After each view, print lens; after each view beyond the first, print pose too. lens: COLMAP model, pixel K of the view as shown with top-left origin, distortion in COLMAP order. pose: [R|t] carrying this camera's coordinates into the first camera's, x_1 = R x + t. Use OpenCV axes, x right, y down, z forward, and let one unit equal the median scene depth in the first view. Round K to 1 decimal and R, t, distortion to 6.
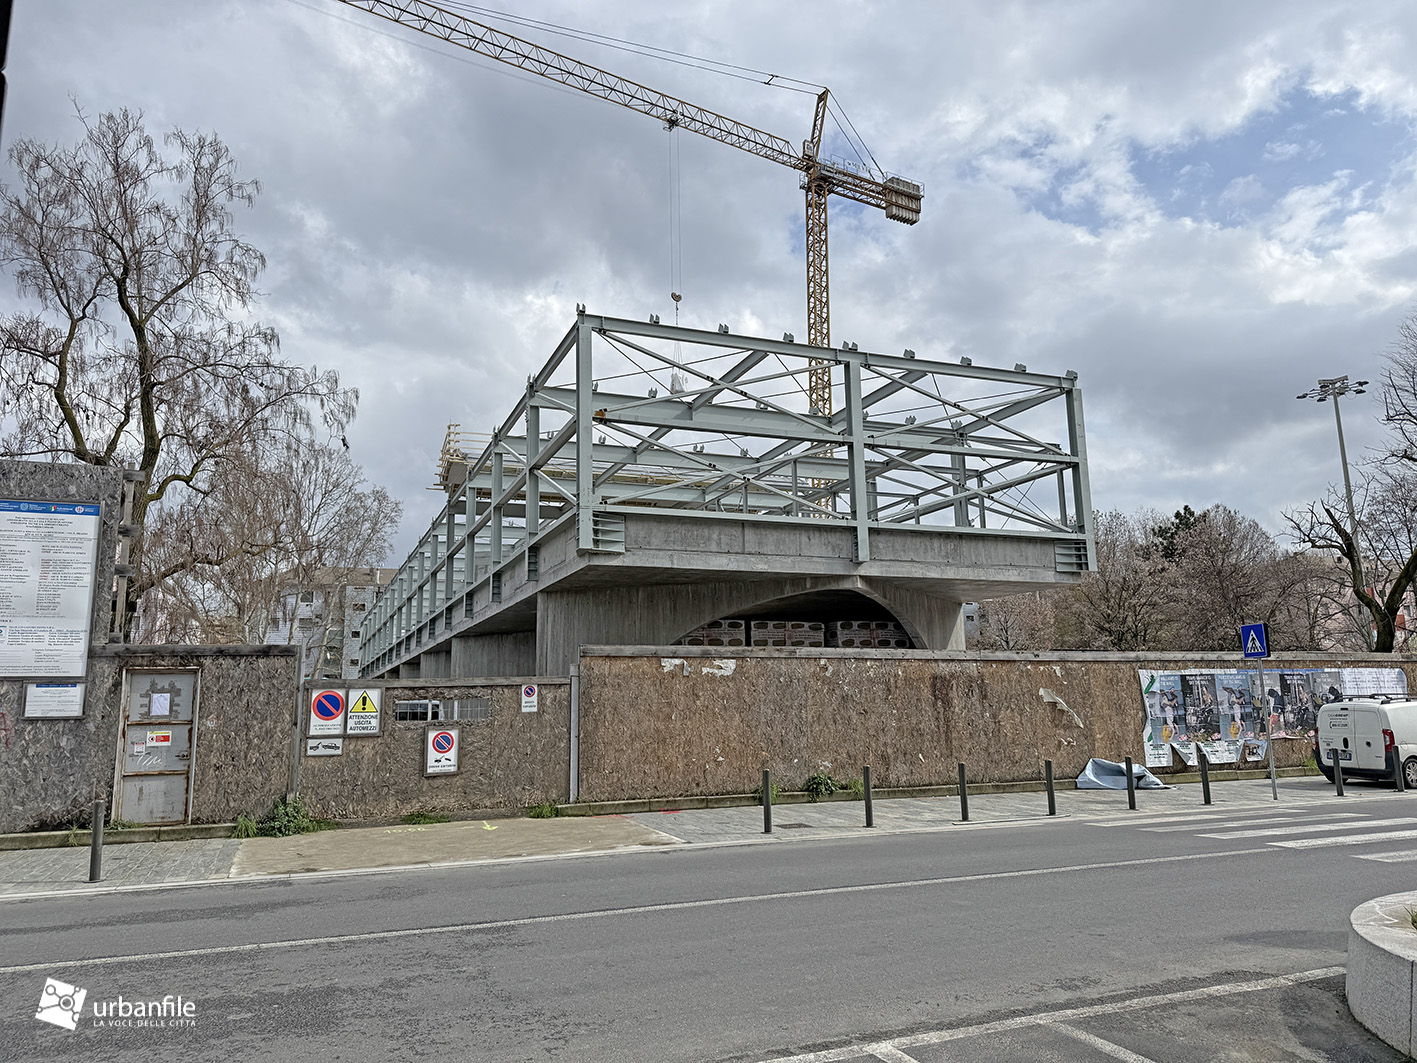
lens RADIAL K [[967.8, 0, 708.5], [0, 967.8, 531.5], [0, 0, 1]] dist [0.141498, -0.224656]
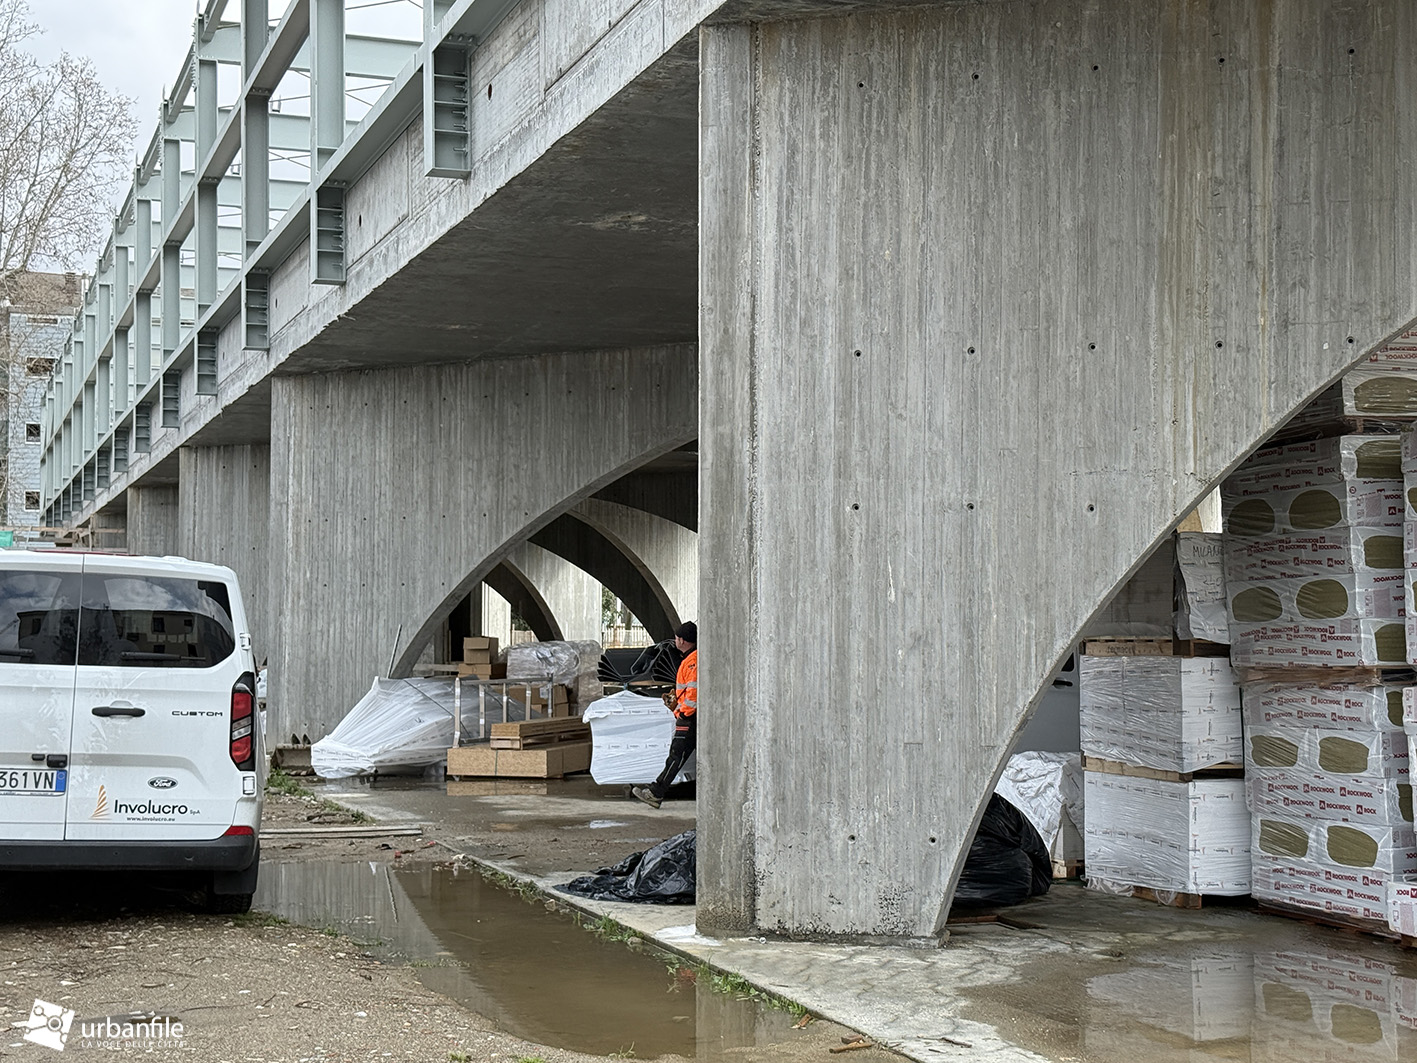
lens RADIAL K [[2103.1, 0, 708.5], [0, 2103.1, 531.5], [0, 0, 1]] dist [0.113587, 0.566077]
pose [[0.998573, 0.017877, -0.050322, -0.191899], [-0.011027, 0.991022, 0.133243, 0.134020], [0.052253, -0.132498, 0.989805, 0.723114]]
